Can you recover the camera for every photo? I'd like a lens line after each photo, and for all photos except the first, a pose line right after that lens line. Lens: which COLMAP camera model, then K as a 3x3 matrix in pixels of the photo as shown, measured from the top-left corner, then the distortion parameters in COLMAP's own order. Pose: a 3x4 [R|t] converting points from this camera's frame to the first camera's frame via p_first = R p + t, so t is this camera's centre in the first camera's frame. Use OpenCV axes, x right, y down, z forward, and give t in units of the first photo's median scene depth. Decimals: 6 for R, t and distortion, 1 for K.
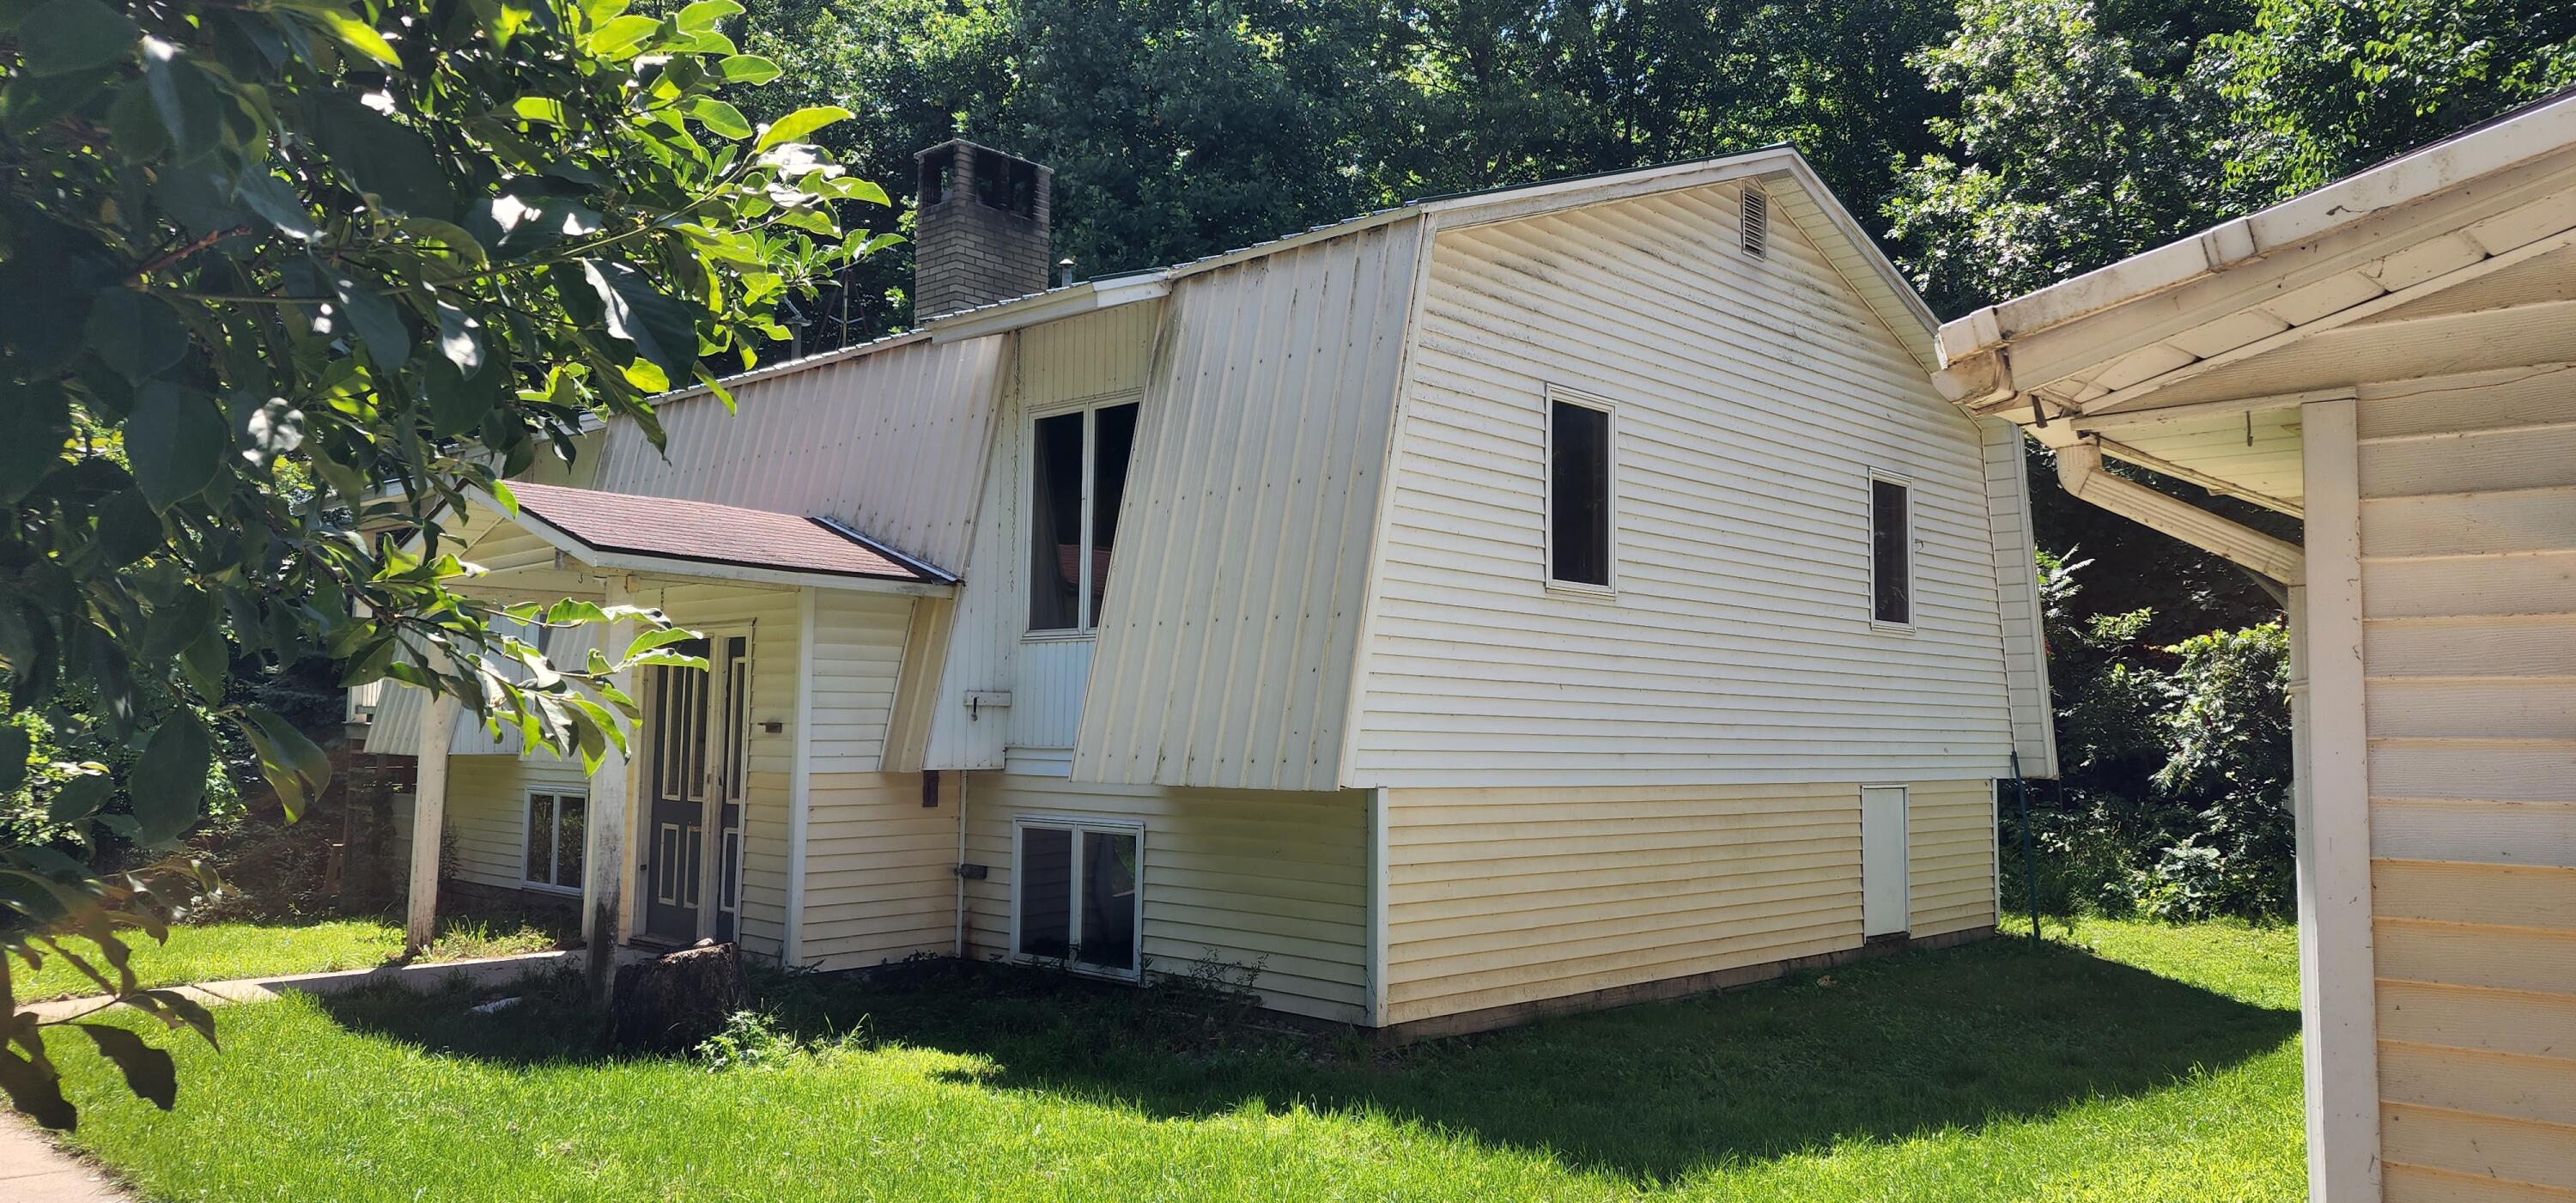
lens RADIAL K [[1700.7, 0, 1321.0], [0, 1700.7, 603.5], [0, 0, 1]] dist [0.050707, -0.004407]
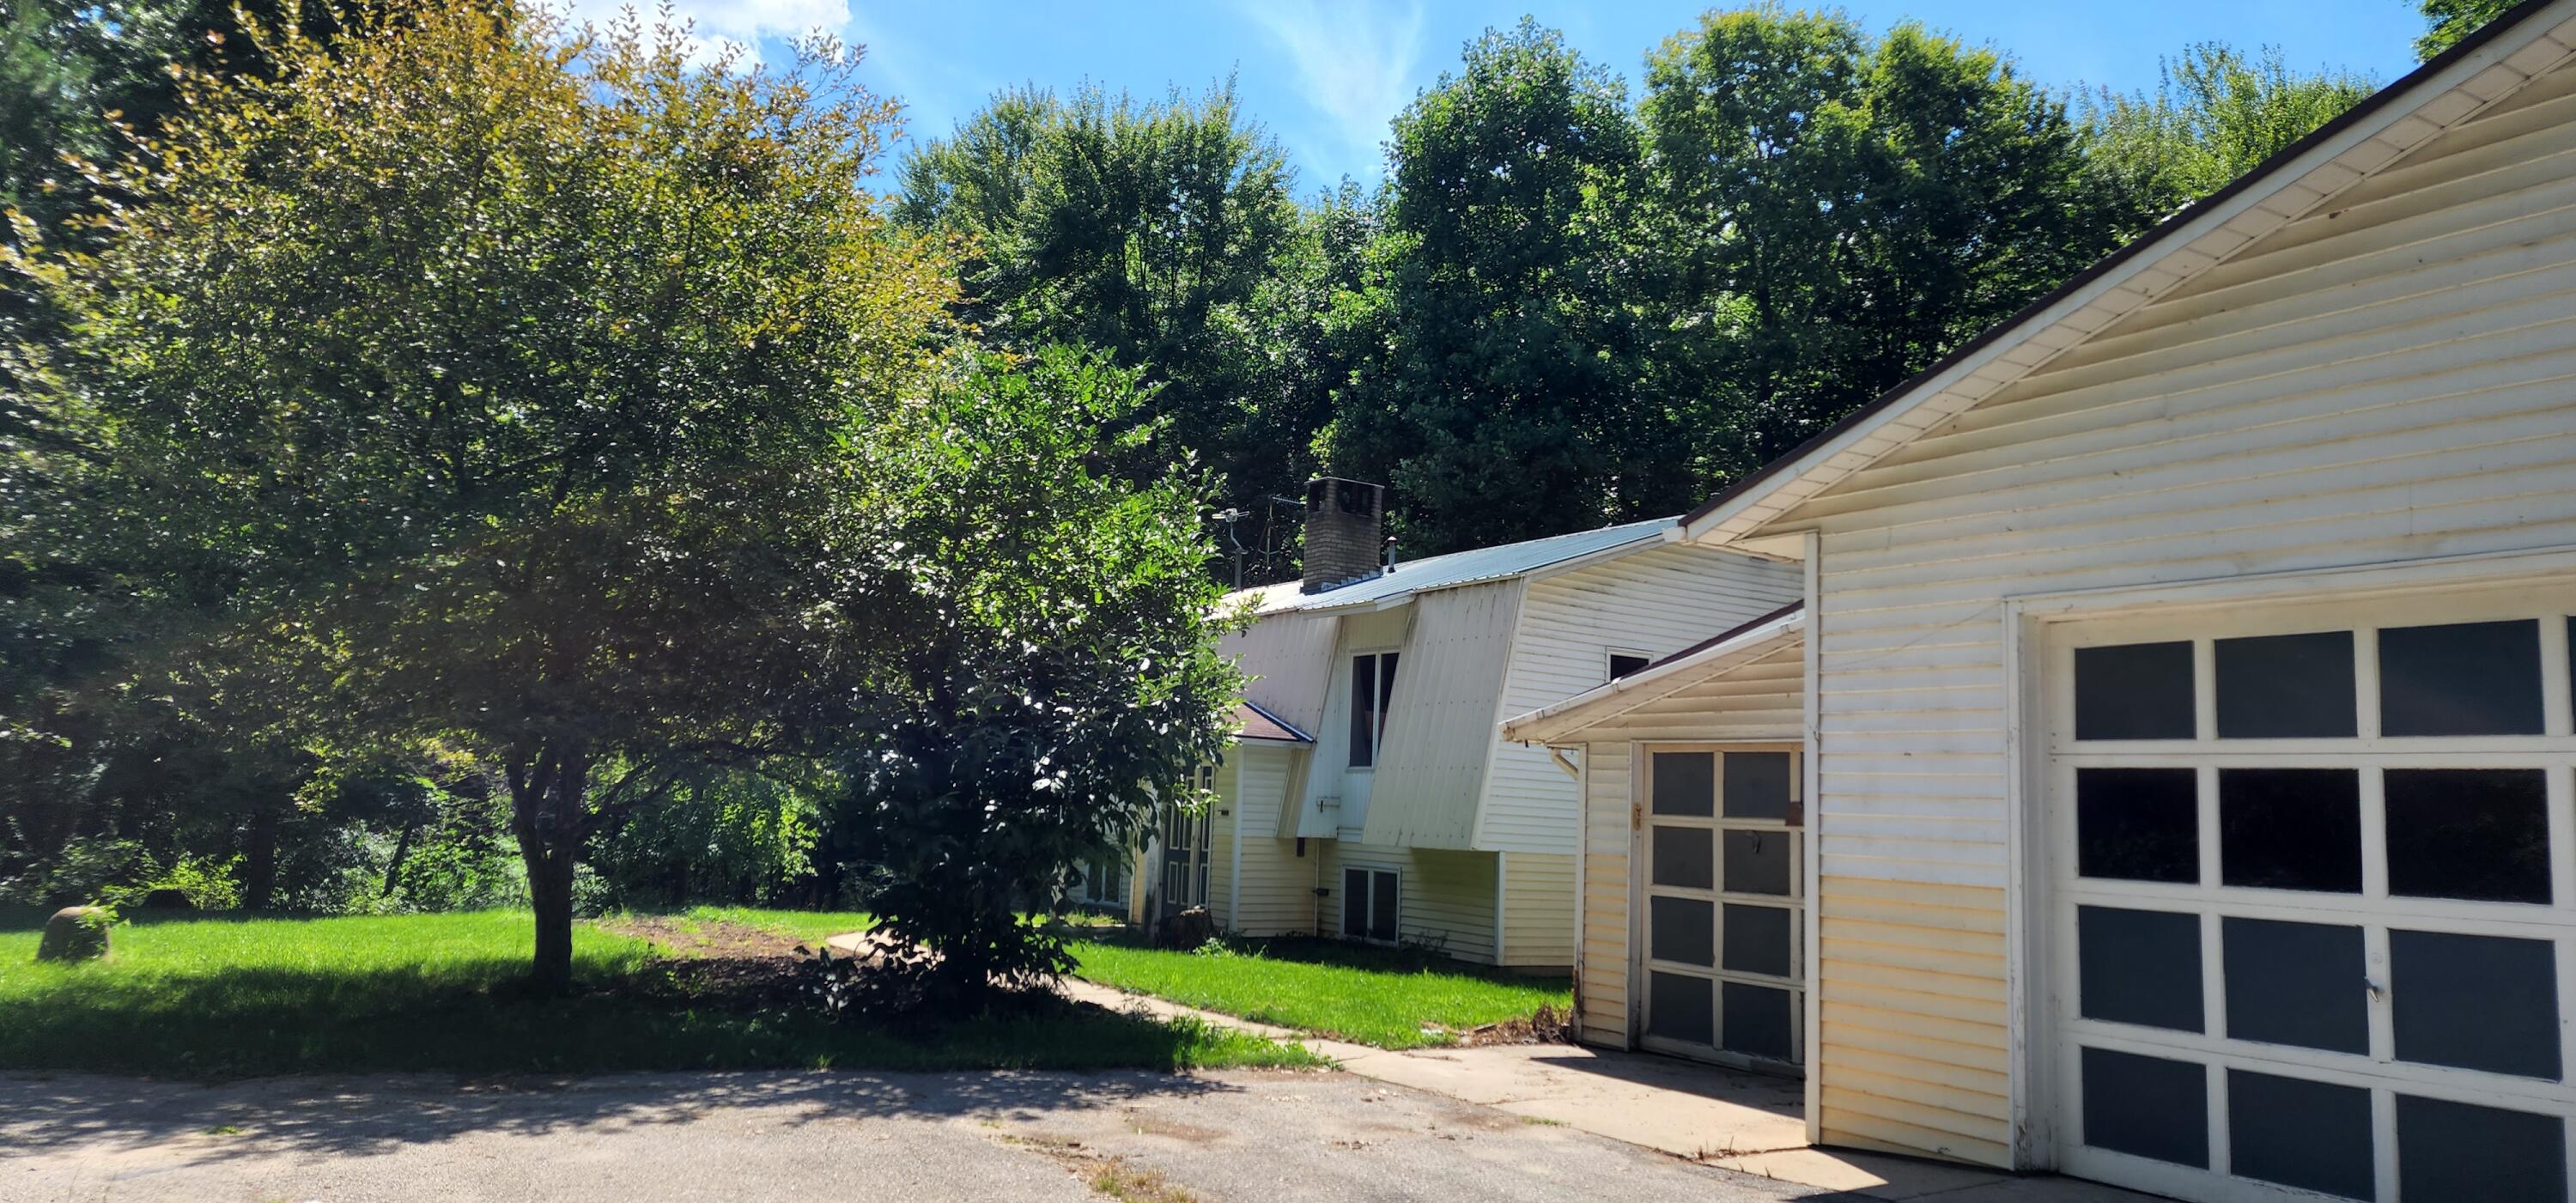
lens RADIAL K [[1779.4, 0, 1288.0], [0, 1779.4, 601.5], [0, 0, 1]] dist [0.061438, 0.000387]
pose [[0.963200, -0.005109, -0.268739, 0.311546], [-0.007448, 0.998928, -0.045684, -0.080117], [0.268684, 0.046004, 0.962129, -0.992838]]
